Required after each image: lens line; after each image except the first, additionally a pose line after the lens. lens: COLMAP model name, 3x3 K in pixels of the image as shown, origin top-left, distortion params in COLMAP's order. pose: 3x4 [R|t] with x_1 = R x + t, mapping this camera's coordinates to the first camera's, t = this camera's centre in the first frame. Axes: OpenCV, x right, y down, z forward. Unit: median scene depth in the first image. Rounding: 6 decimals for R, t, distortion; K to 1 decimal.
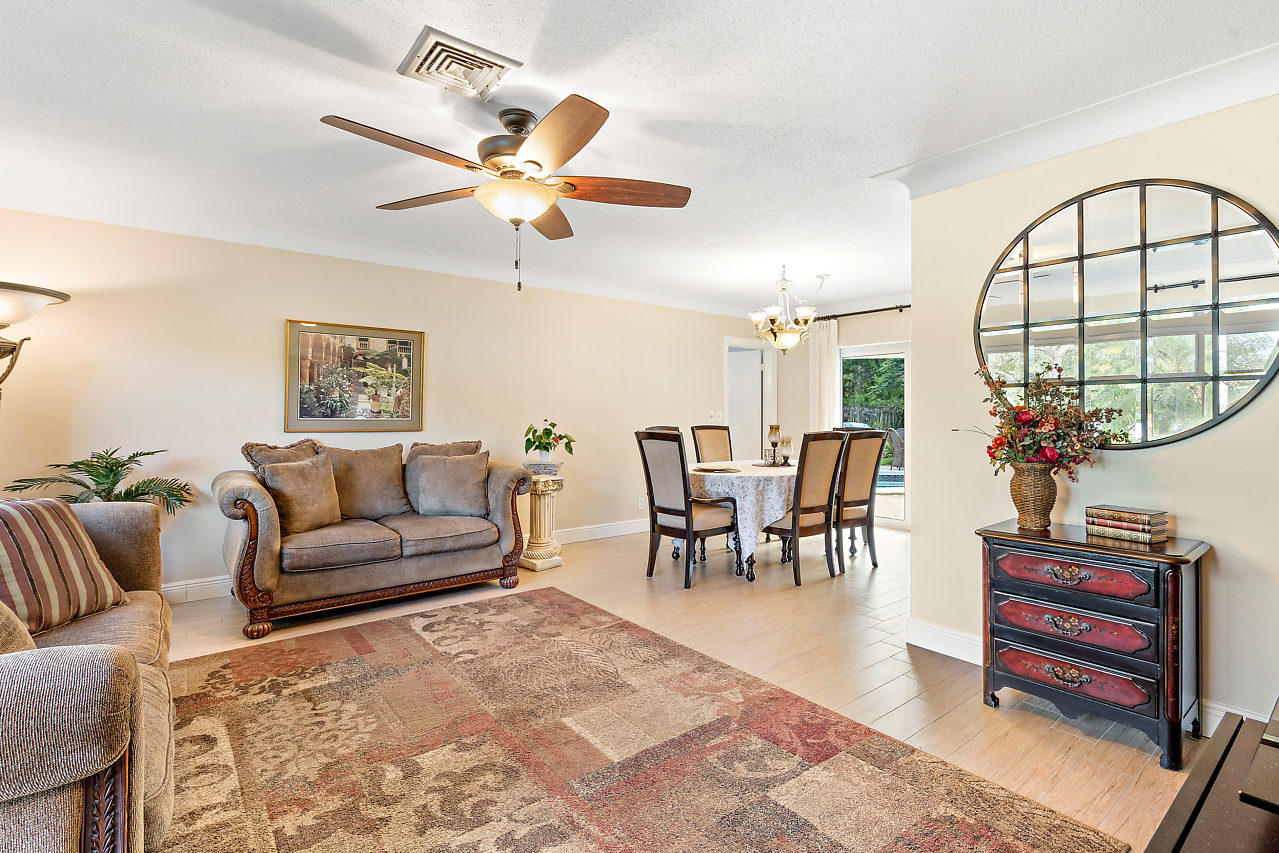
lens RADIAL K [[600.8, 0, 671.8], [0, 600.8, 412.0], [0, 0, 1]] dist [0.002781, 0.000243]
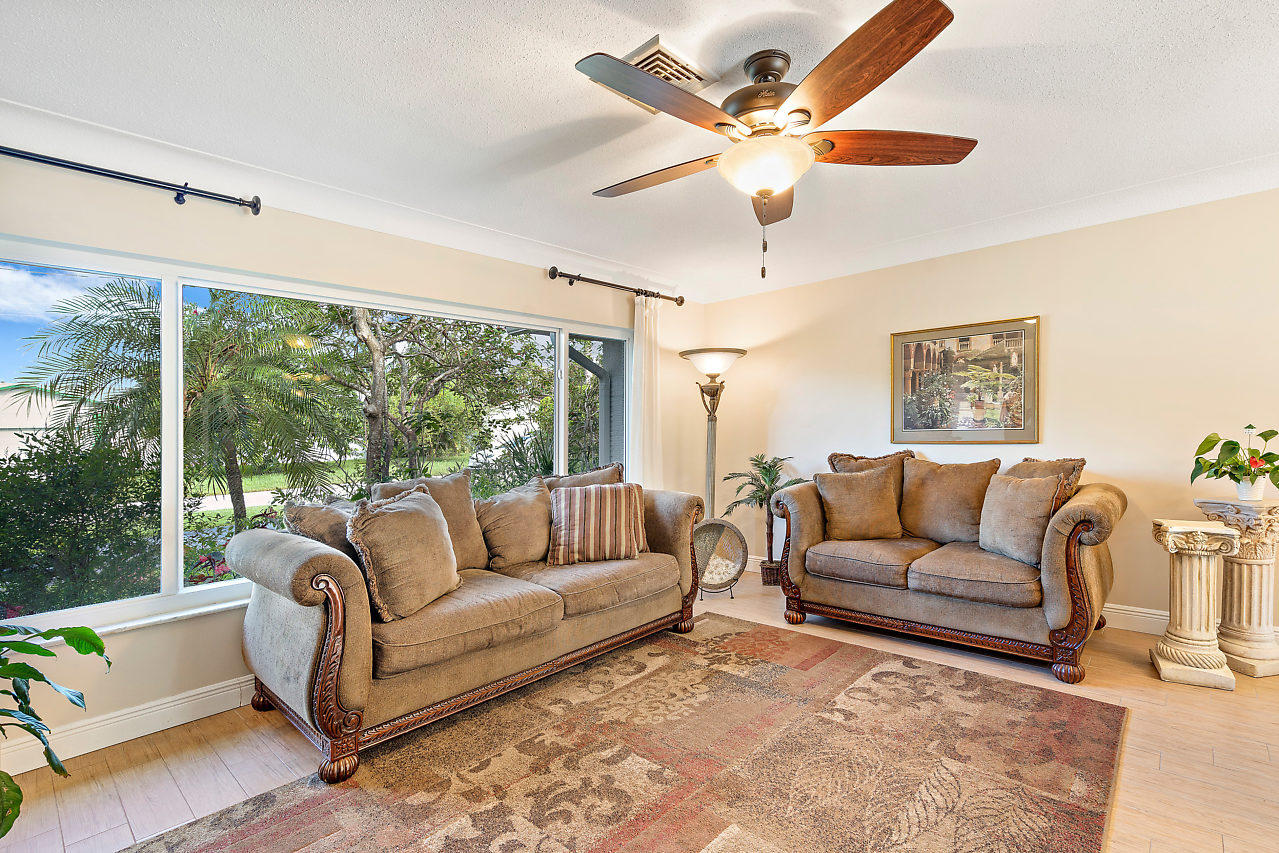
lens RADIAL K [[600.8, 0, 647.5], [0, 600.8, 422.8], [0, 0, 1]] dist [0.002781, 0.000243]
pose [[0.143355, -0.019817, -0.989473, 0.323653], [0.036227, 0.999235, -0.014763, -0.001938], [0.989008, -0.033729, 0.143963, 0.439107]]
